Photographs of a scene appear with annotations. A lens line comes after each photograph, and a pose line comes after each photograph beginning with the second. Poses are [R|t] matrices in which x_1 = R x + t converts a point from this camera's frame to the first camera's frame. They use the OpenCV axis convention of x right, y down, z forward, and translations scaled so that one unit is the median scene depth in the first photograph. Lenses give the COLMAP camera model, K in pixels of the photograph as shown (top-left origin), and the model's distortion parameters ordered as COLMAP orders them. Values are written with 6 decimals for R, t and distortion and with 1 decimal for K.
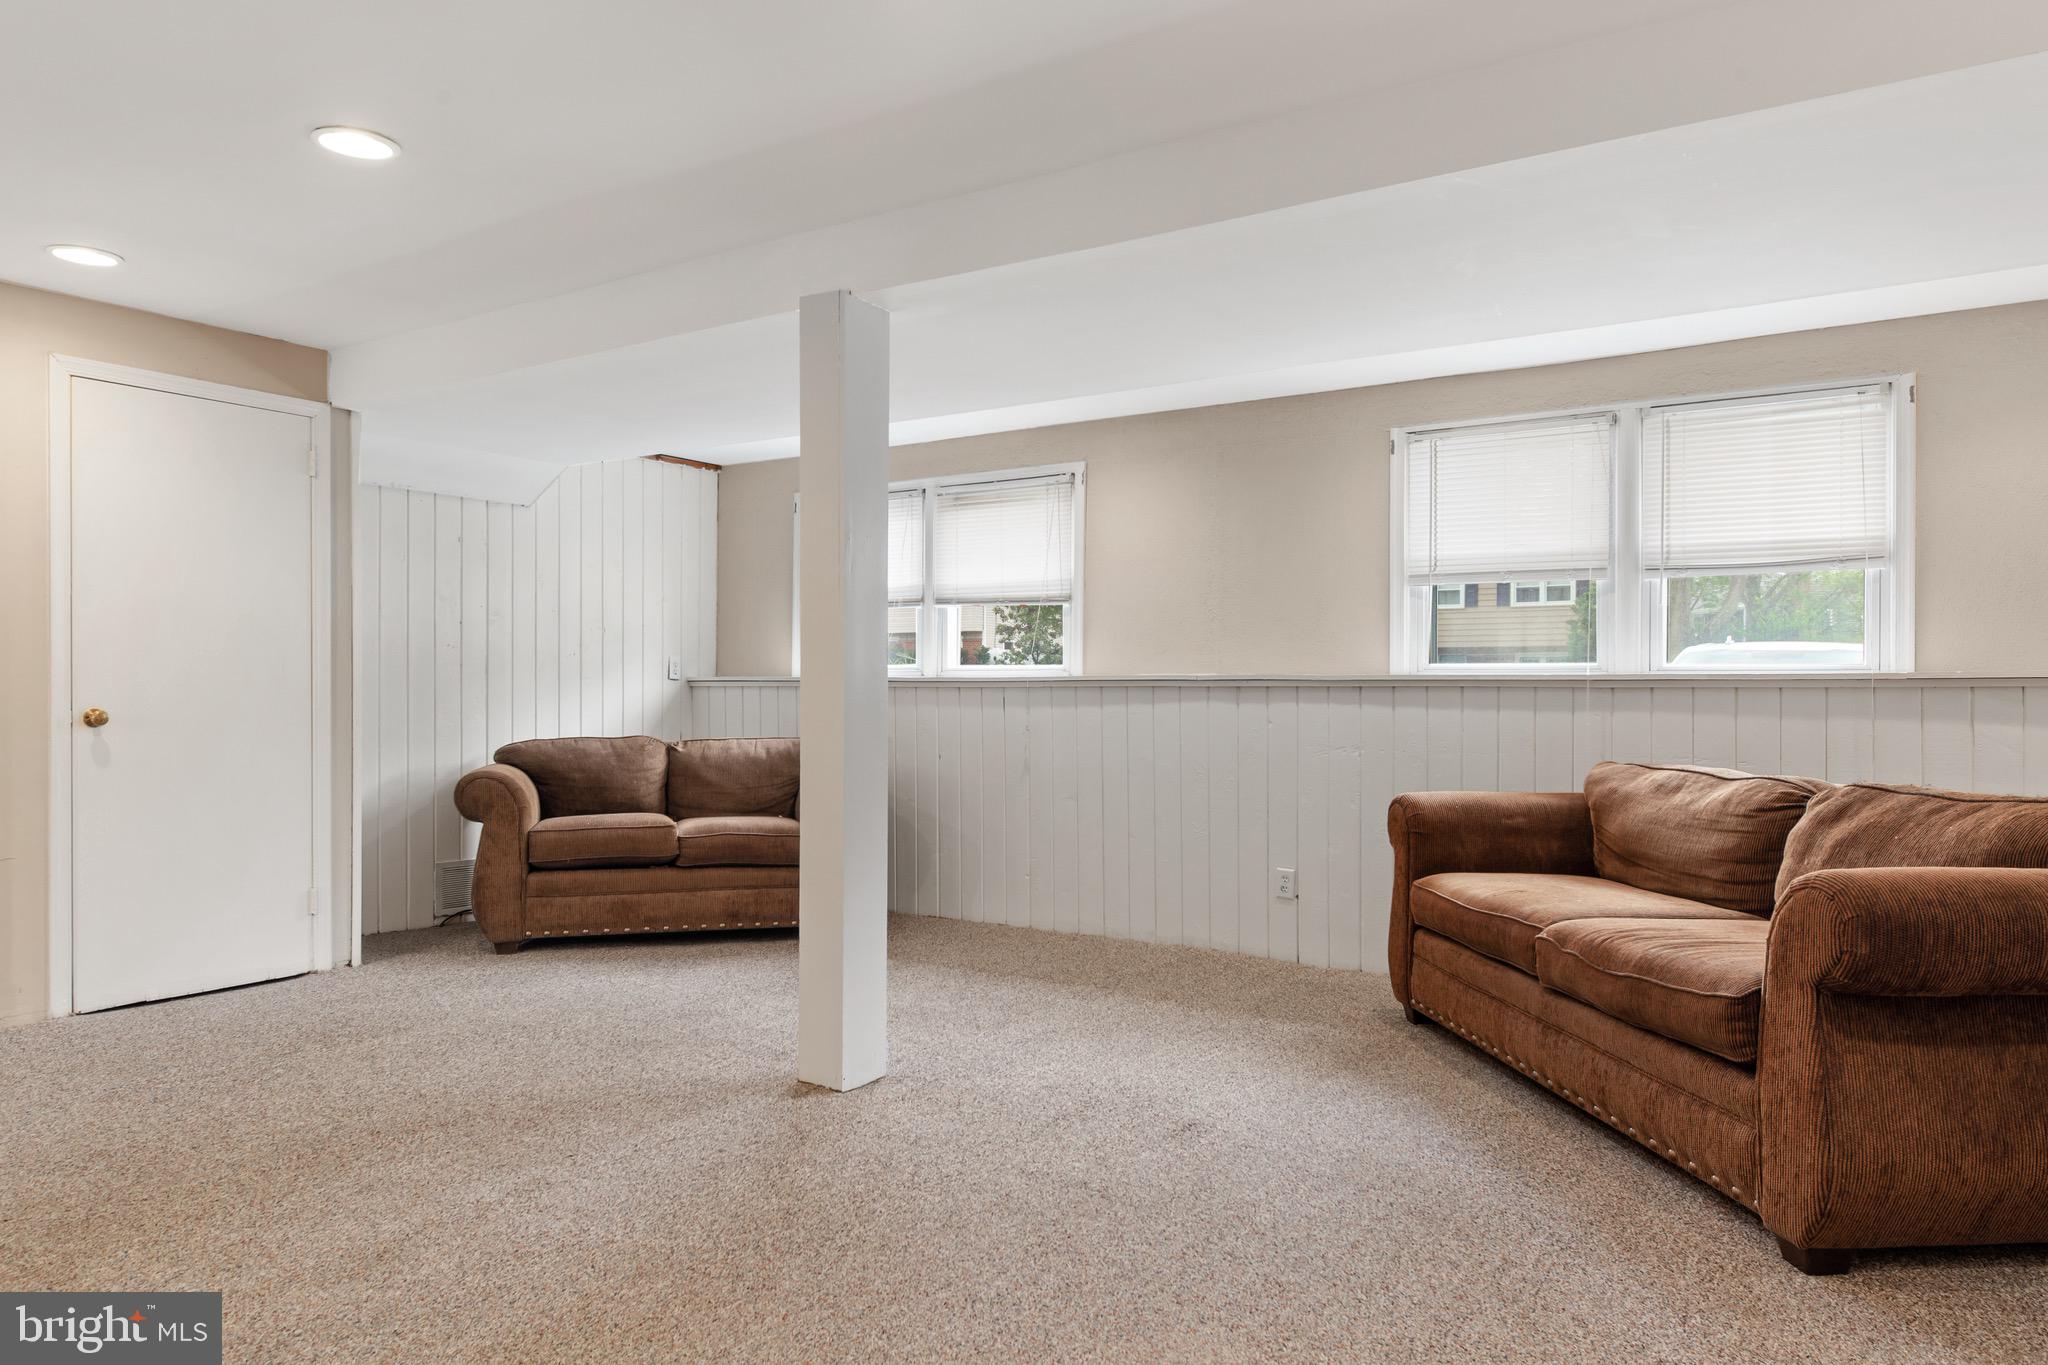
lens RADIAL K [[1322.4, 0, 999.7], [0, 1322.4, 684.2], [0, 0, 1]] dist [0.009273, -0.000514]
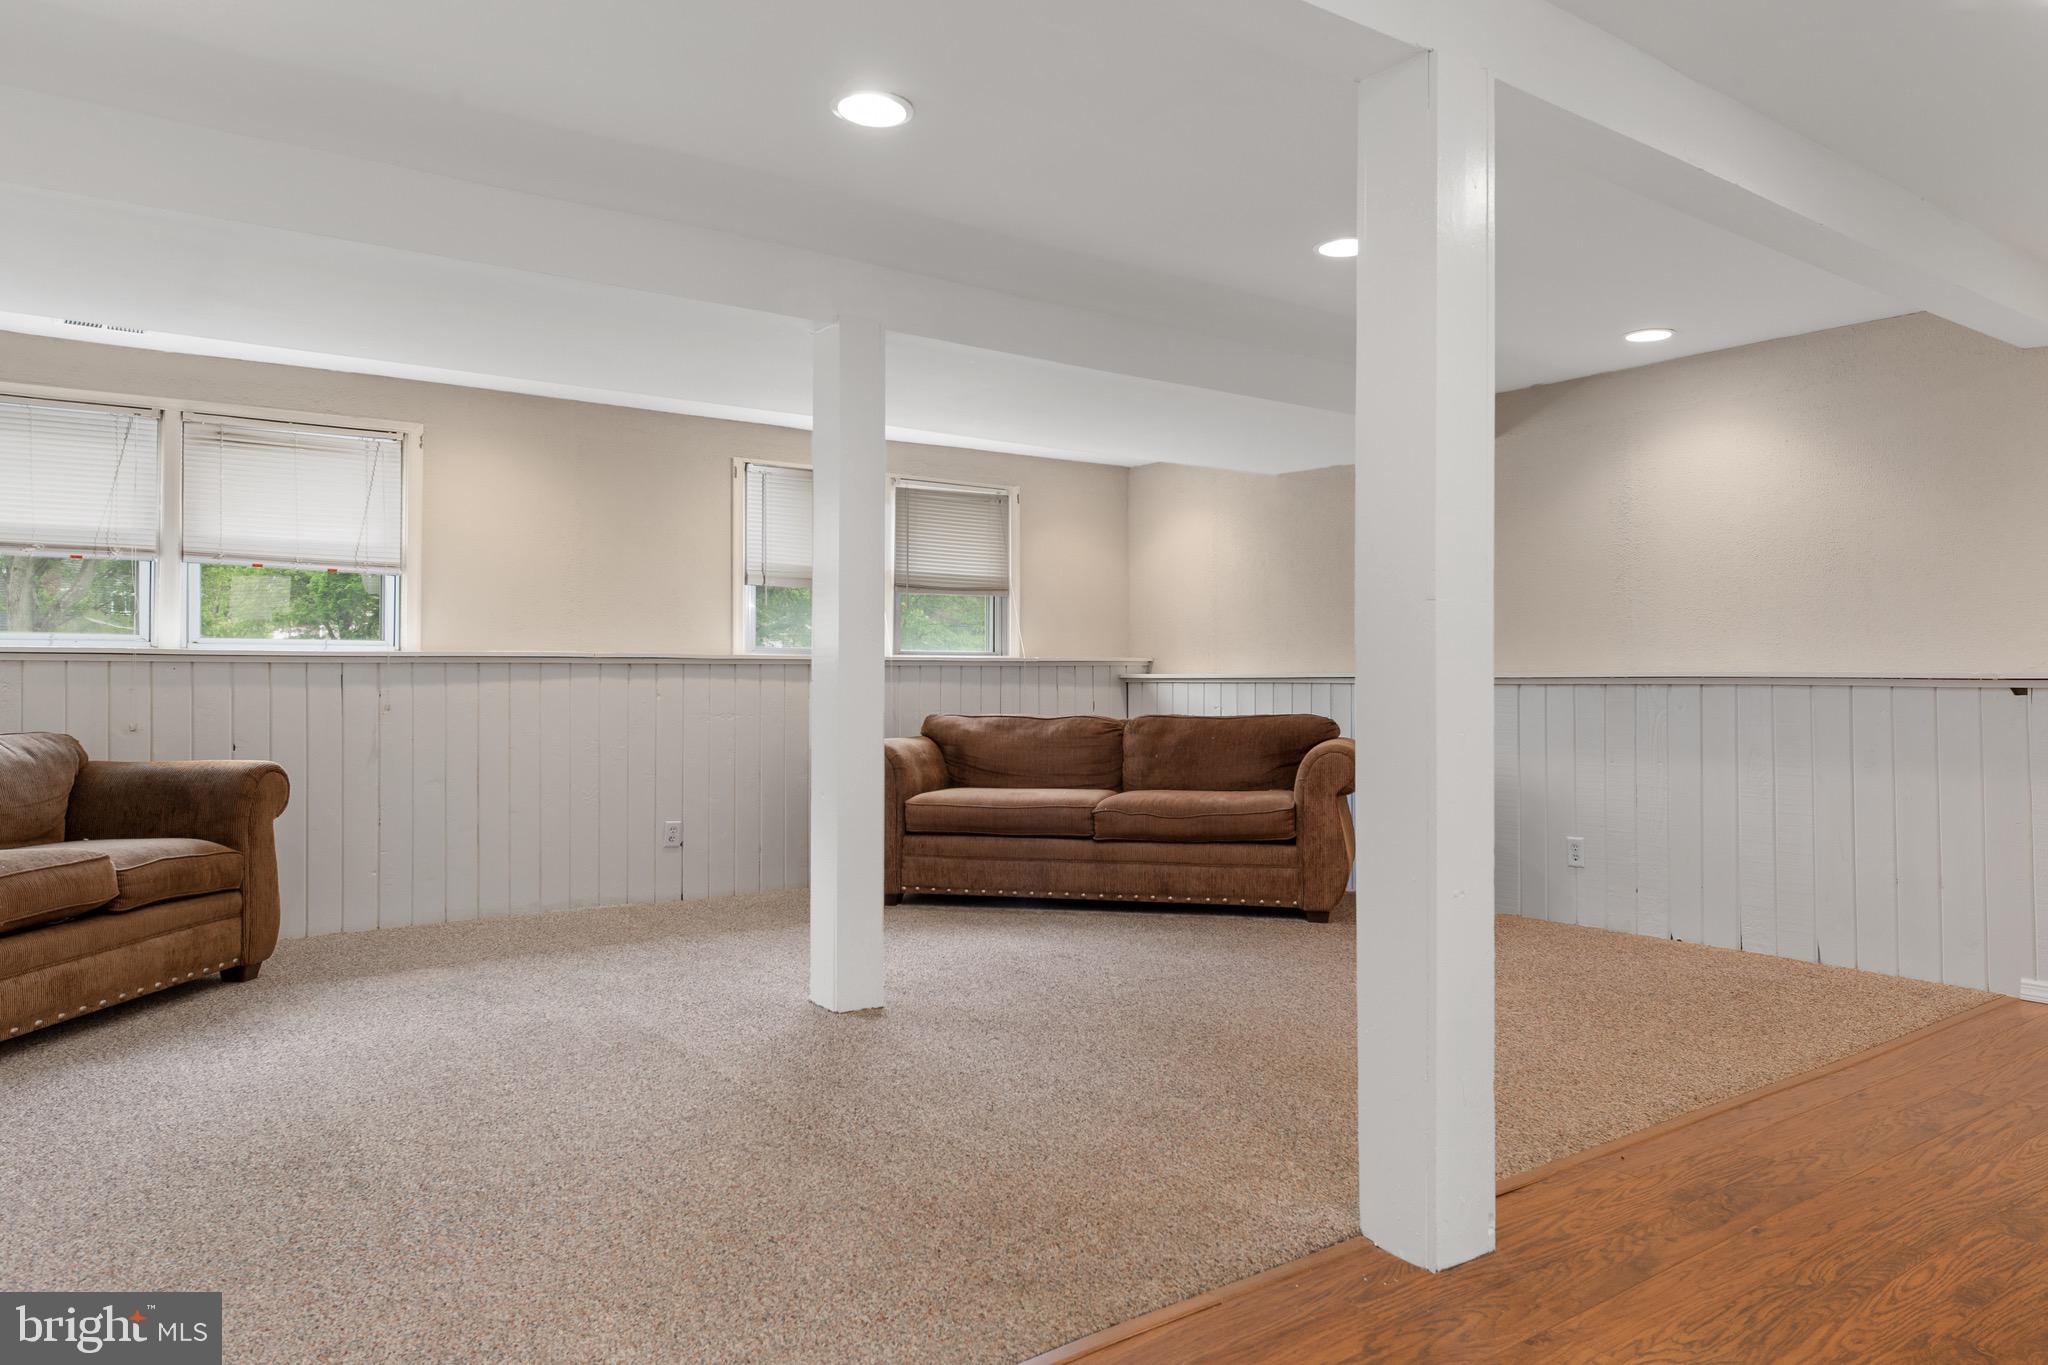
lens RADIAL K [[1322.4, 0, 999.7], [0, 1322.4, 684.2], [0, 0, 1]] dist [0.009273, -0.000514]
pose [[0.364928, -0.011871, 0.930960, -0.738628], [-0.006737, 0.999859, 0.015391, -0.000365], [-0.931011, -0.011888, 0.364797, 0.295263]]
